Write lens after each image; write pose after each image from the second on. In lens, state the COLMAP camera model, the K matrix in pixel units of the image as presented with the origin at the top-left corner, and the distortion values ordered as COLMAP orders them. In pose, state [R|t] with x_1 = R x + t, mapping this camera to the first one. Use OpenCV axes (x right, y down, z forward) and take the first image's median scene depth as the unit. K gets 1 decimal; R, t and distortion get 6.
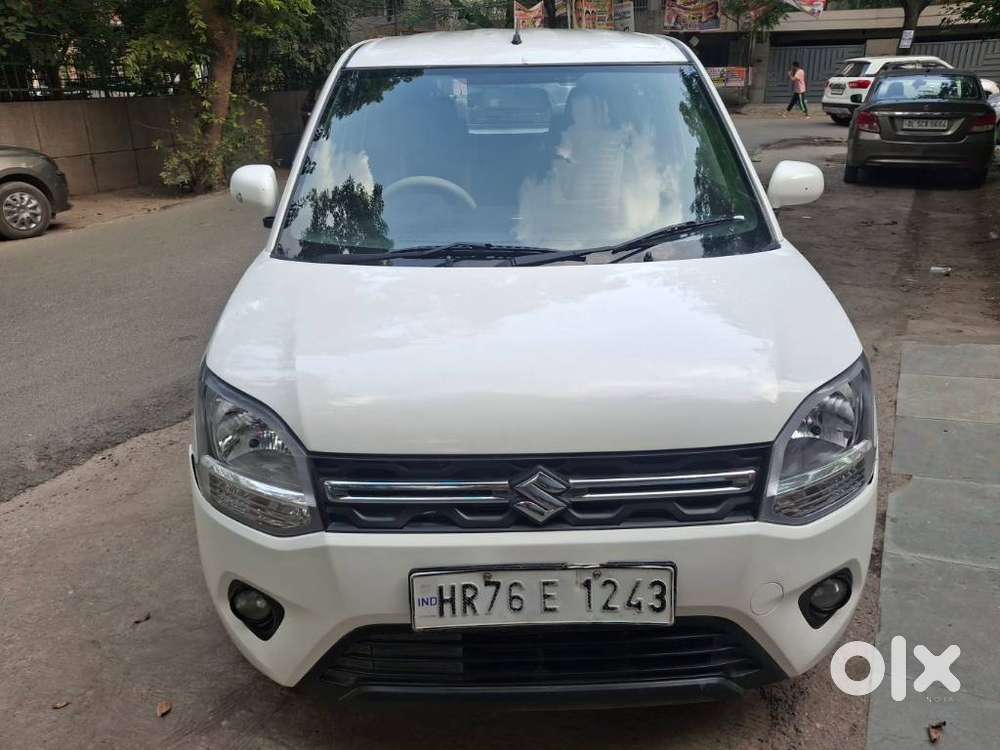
lens RADIAL K [[759.5, 0, 498.0], [0, 759.5, 368.6], [0, 0, 1]] dist [0.004801, -0.031938]
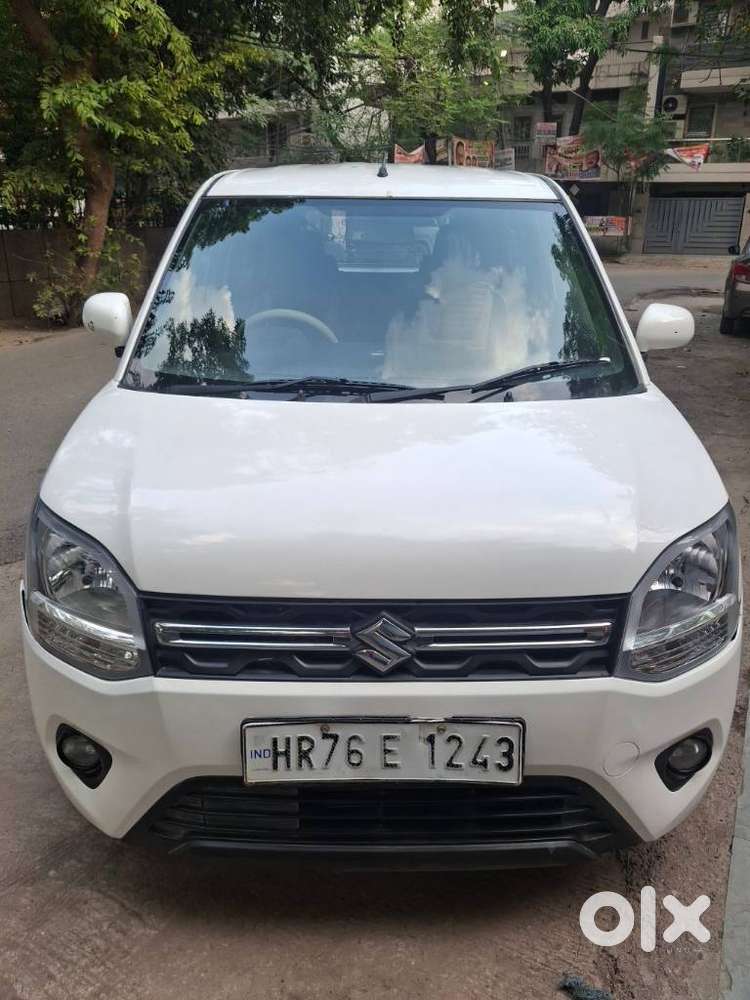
lens RADIAL K [[759.1, 0, 375.0], [0, 759.1, 500.0], [0, 0, 1]] dist [-0.008668, -0.006786]
pose [[0.999653, 0.026265, 0.002101, 0.030347], [-0.026231, 0.999549, -0.014643, 0.001930], [-0.002485, 0.014582, 0.999891, 0.043048]]
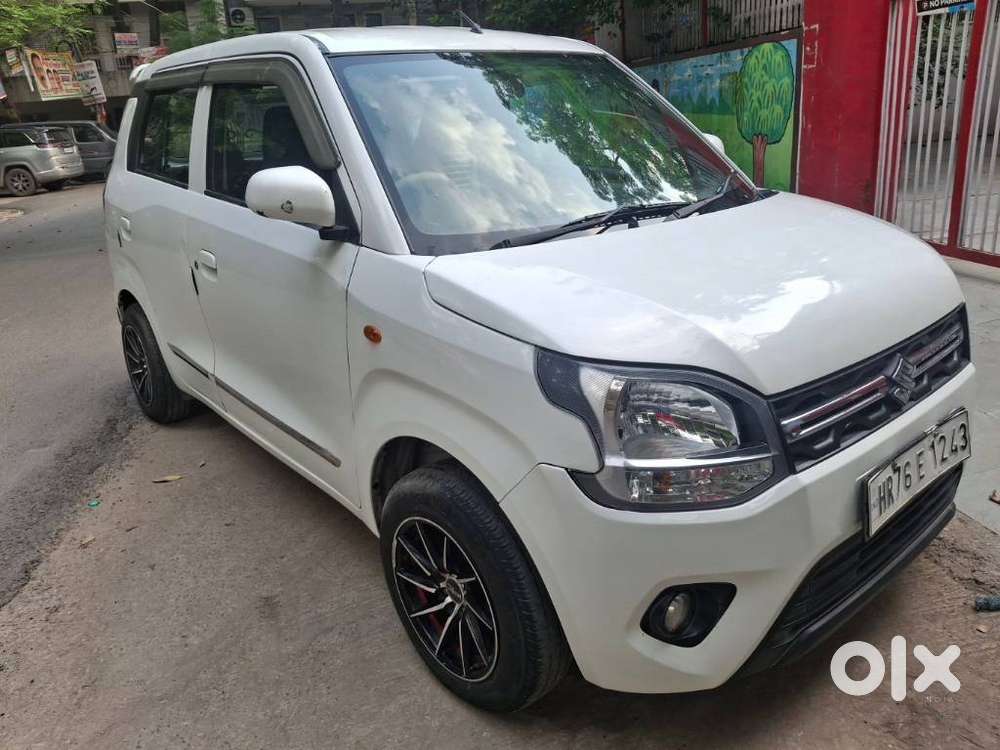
lens RADIAL K [[761.9, 0, 479.9], [0, 761.9, 372.2], [0, 0, 1]] dist [-0.009959, -0.001651]
pose [[0.767415, -0.232386, 0.597554, -0.840947], [0.277778, 0.960498, 0.016794, -0.026687], [-0.577852, 0.153100, 0.801653, 0.355484]]
